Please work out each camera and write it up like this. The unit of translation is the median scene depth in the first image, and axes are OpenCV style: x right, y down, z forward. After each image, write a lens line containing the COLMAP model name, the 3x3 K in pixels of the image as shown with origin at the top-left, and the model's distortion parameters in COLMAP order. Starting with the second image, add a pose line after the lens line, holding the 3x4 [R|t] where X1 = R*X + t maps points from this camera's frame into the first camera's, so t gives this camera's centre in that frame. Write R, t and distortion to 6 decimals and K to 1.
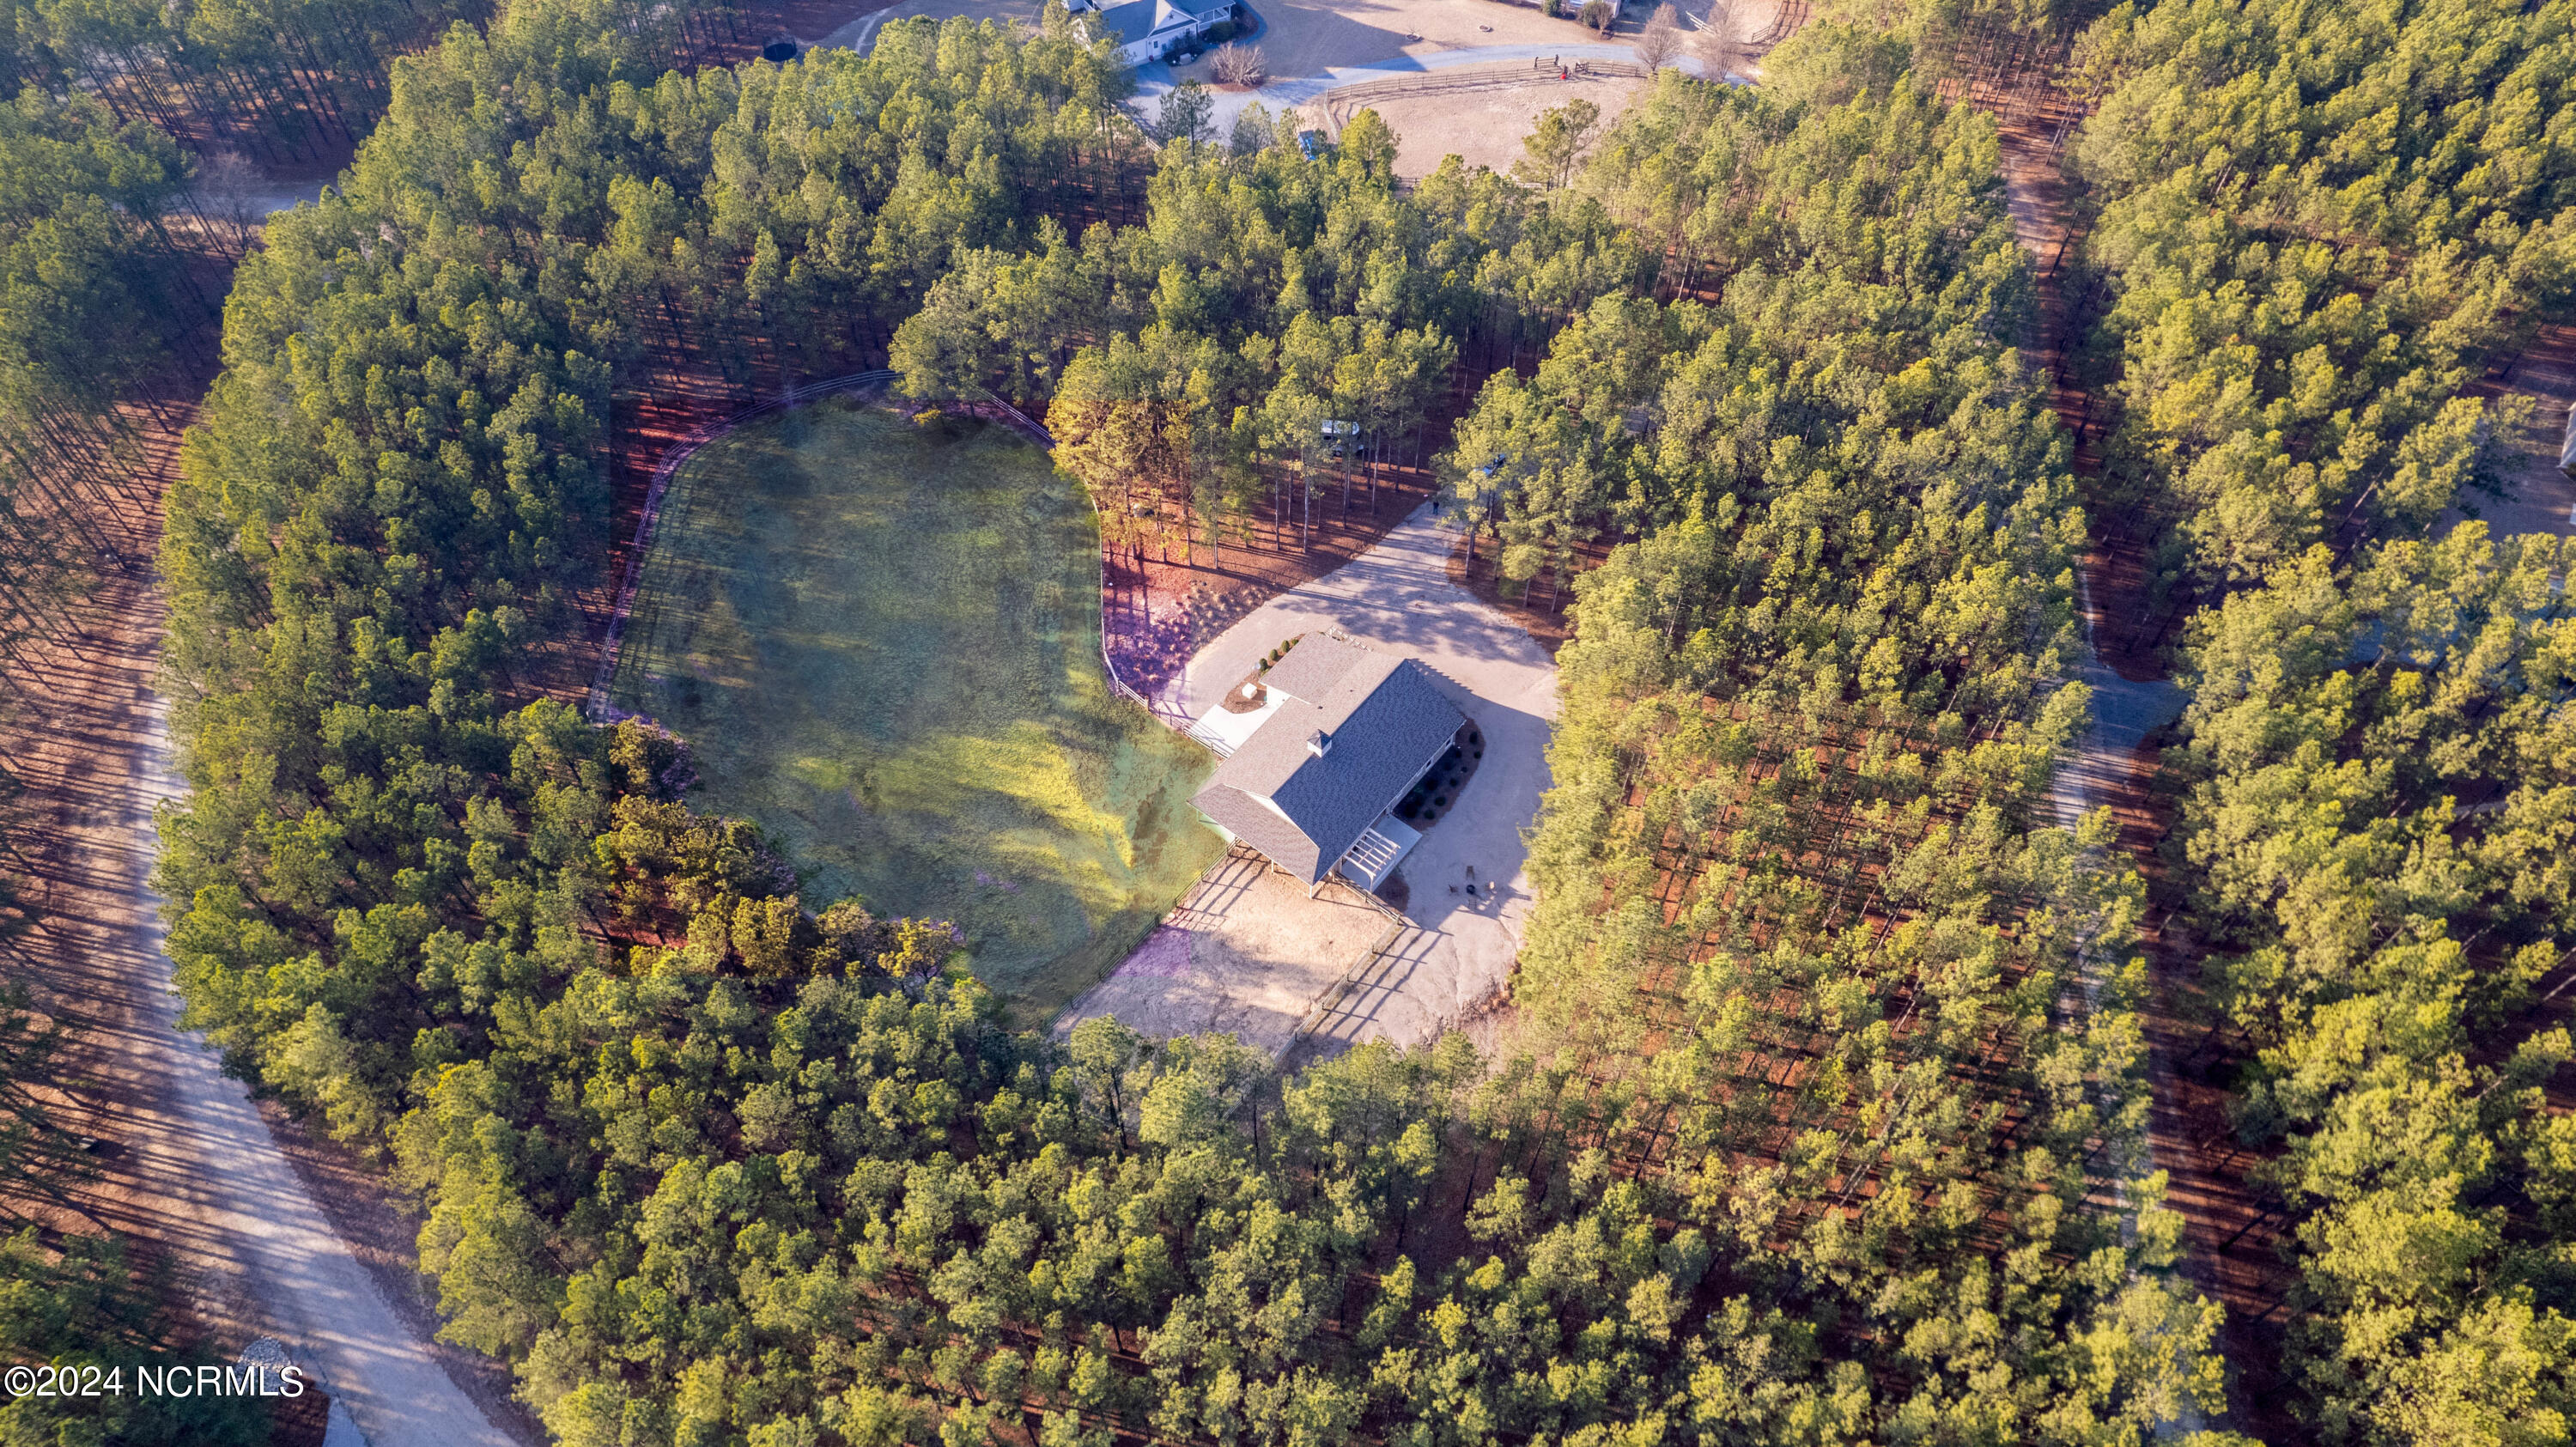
lens RADIAL K [[1703.5, 0, 1287.2], [0, 1703.5, 723.3], [0, 0, 1]] dist [0.003818, 0.002388]
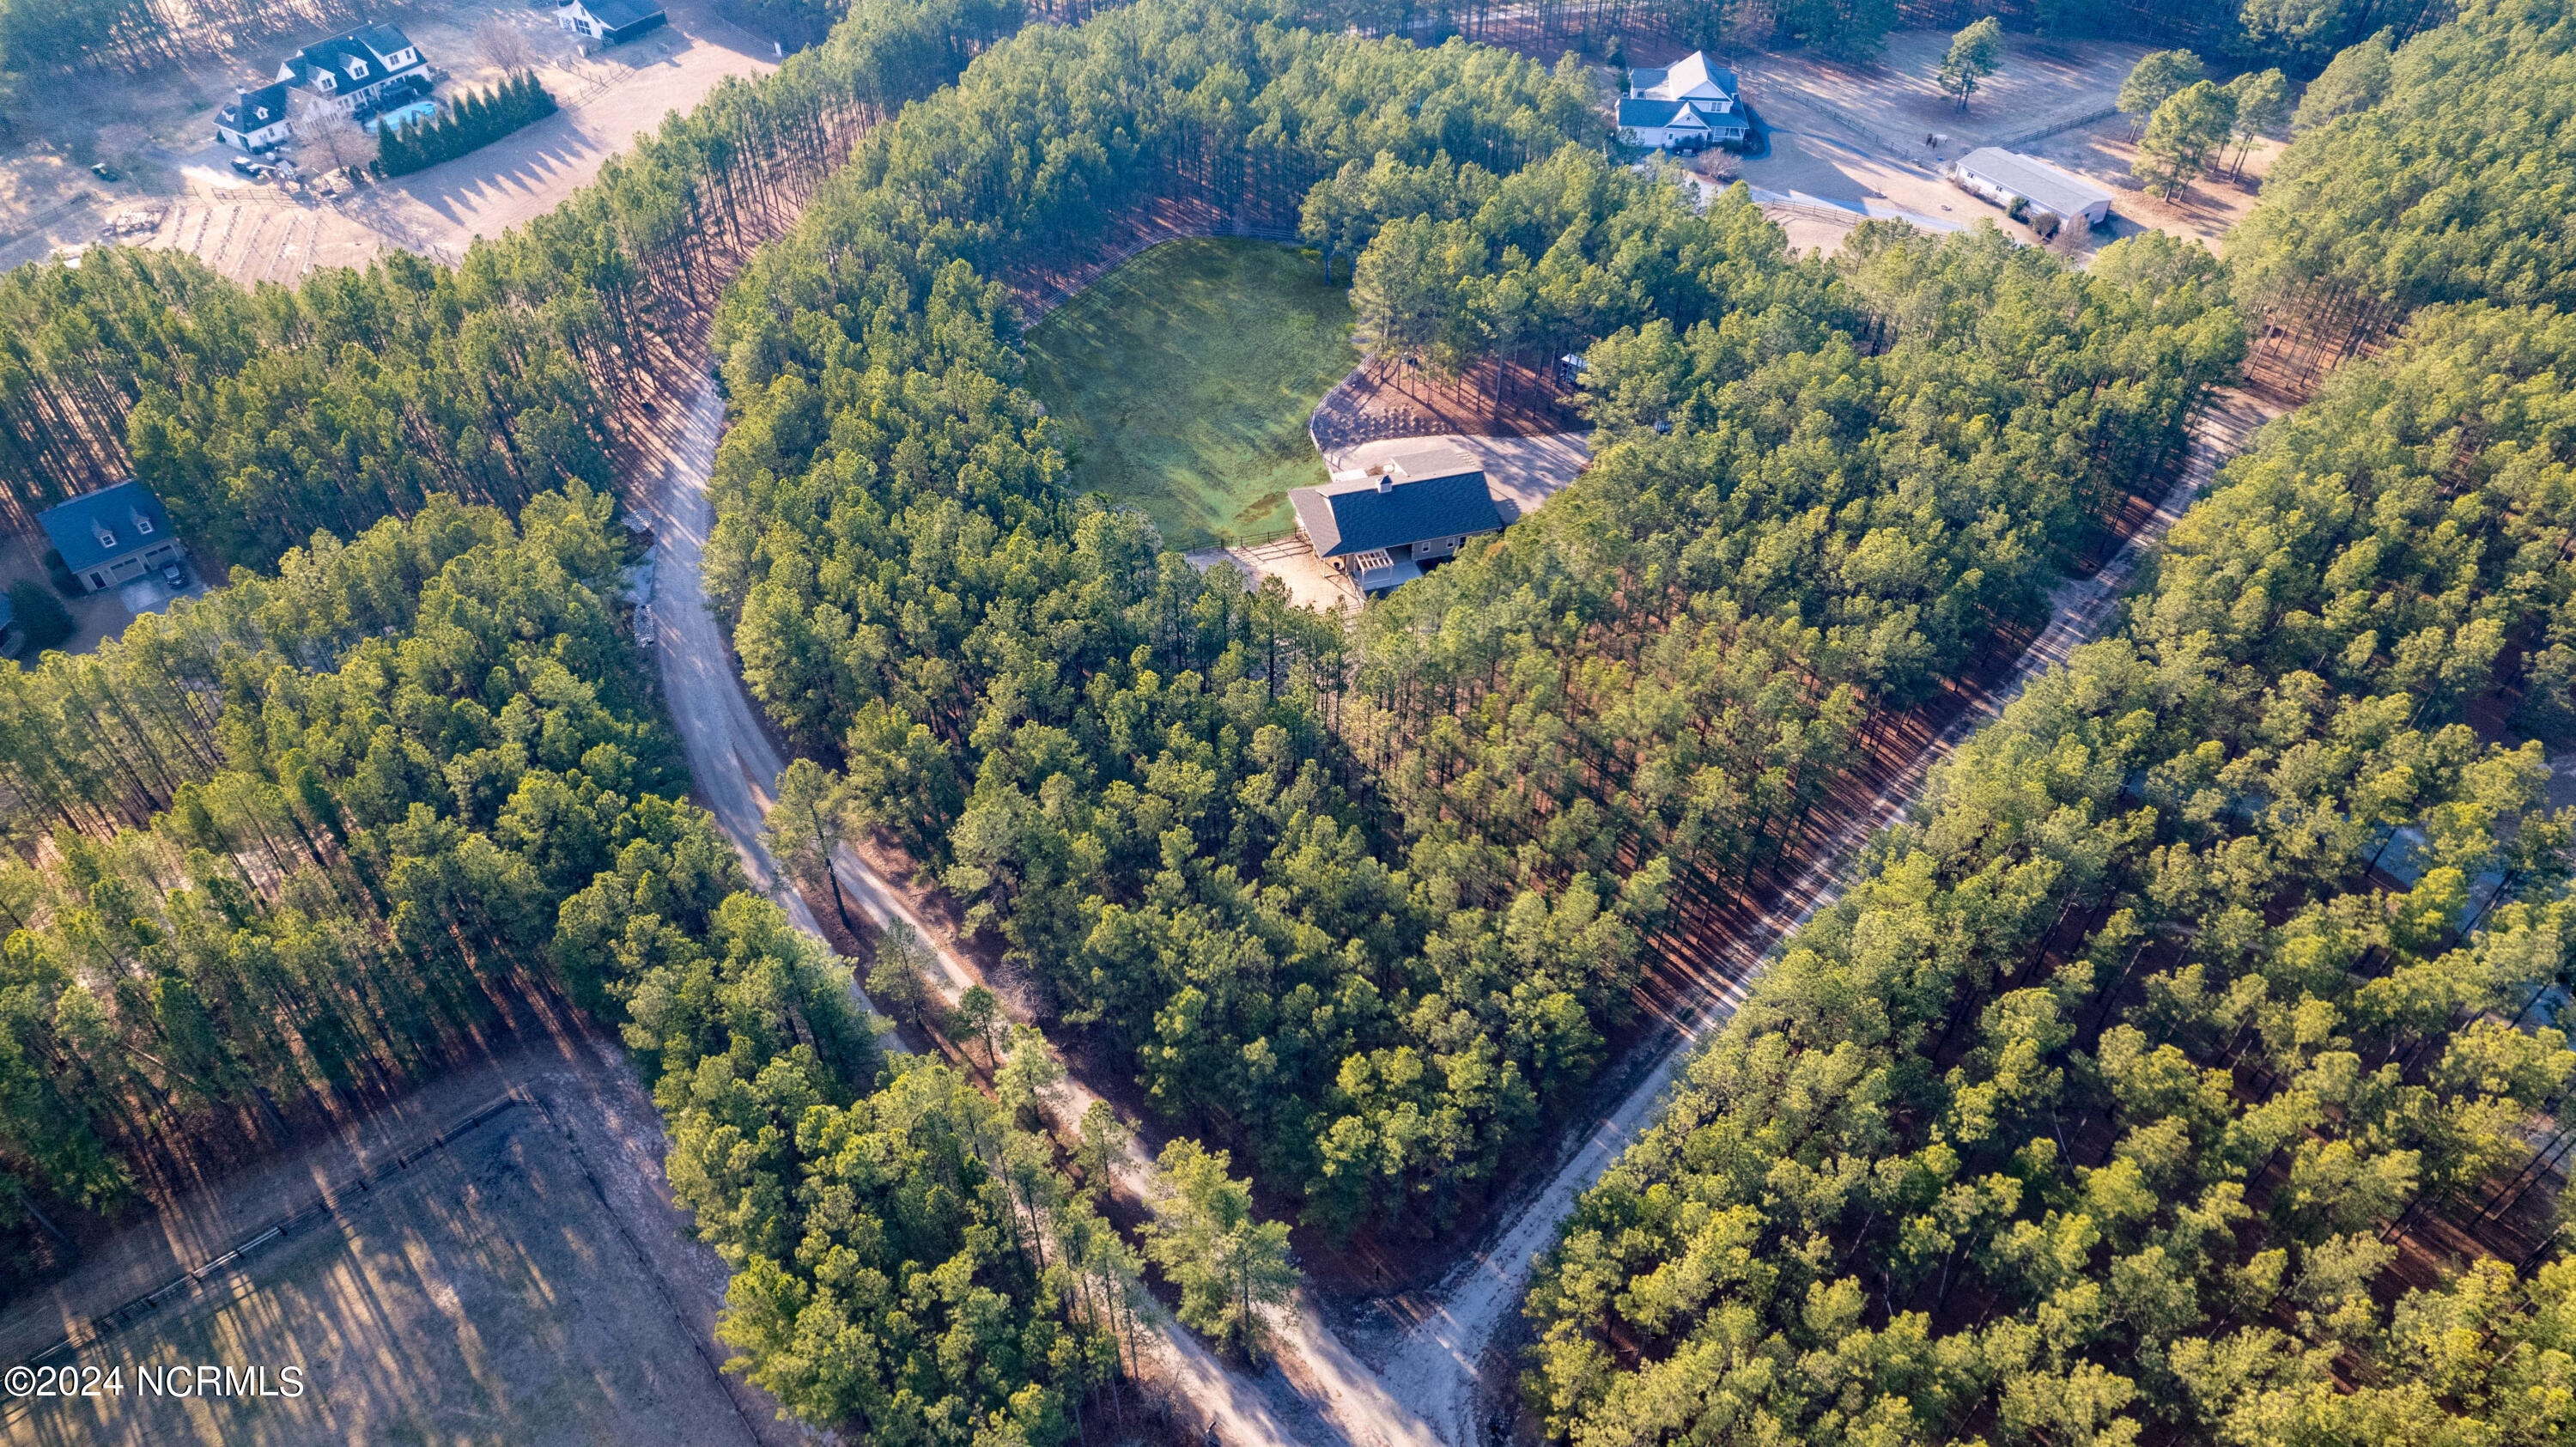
lens RADIAL K [[1703.5, 0, 1289.6], [0, 1703.5, 724.2], [0, 0, 1]] dist [0.003818, 0.002388]
pose [[0.815308, 0.398289, -0.420283, 0.597029], [-0.462226, 0.884855, -0.058124, 0.291491], [0.348740, 0.241655, 0.905529, -0.221305]]
